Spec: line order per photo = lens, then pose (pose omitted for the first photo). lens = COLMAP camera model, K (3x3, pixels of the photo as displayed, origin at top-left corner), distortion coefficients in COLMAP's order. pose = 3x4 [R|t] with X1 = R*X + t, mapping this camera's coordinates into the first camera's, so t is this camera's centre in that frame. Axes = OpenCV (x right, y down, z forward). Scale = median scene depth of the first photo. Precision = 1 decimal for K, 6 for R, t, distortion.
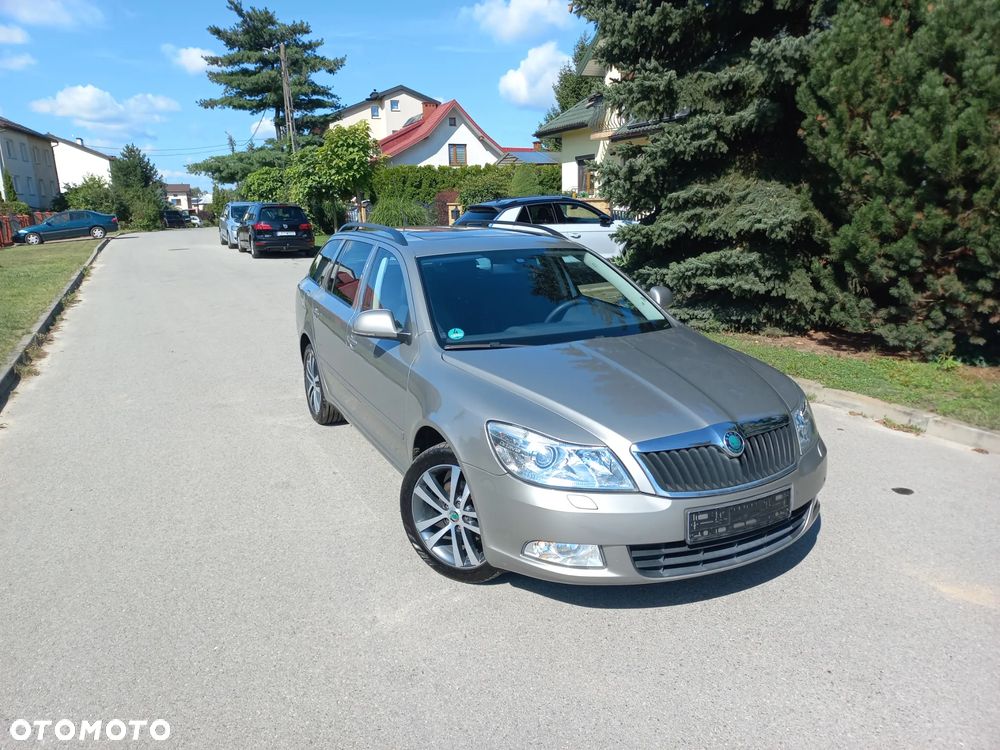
lens RADIAL K [[725.6, 0, 501.3], [0, 725.6, 372.1], [0, 0, 1]] dist [0.026347, 0.007574]
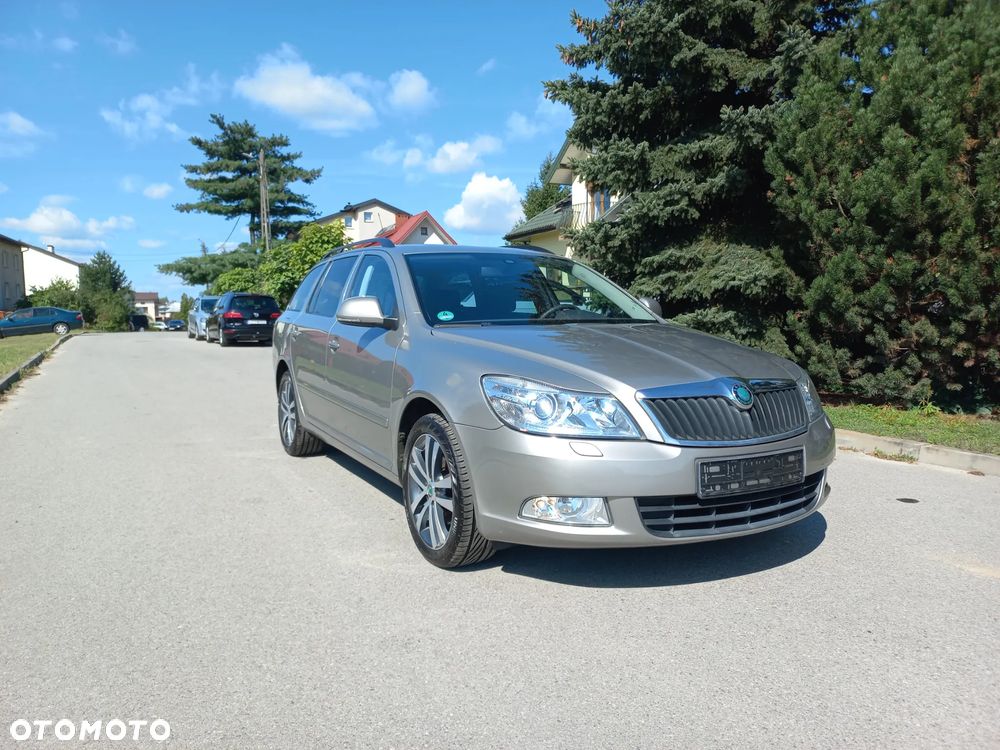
lens RADIAL K [[729.4, 0, 500.0], [0, 729.4, 375.0], [0, 0, 1]] dist [0.028166, 0.002559]
pose [[0.999029, 0.011706, 0.042484, -0.013404], [-0.005449, 0.989489, -0.144504, 0.067676], [-0.043729, 0.144132, 0.988592, 0.017759]]
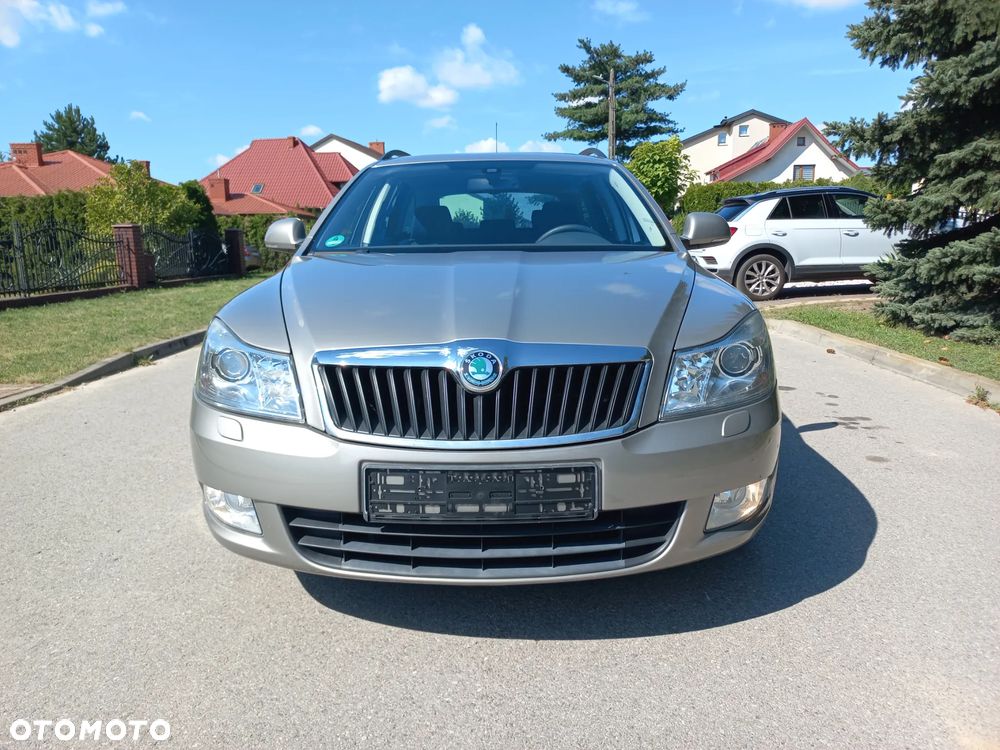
lens RADIAL K [[729.4, 0, 500.0], [0, 729.4, 375.0], [0, 0, 1]] dist [0.028166, 0.002559]
pose [[0.897675, 0.085259, -0.432331, 0.188575], [-0.102014, 0.994660, -0.015663, 0.036018], [0.428687, 0.058164, 0.901579, 0.156360]]
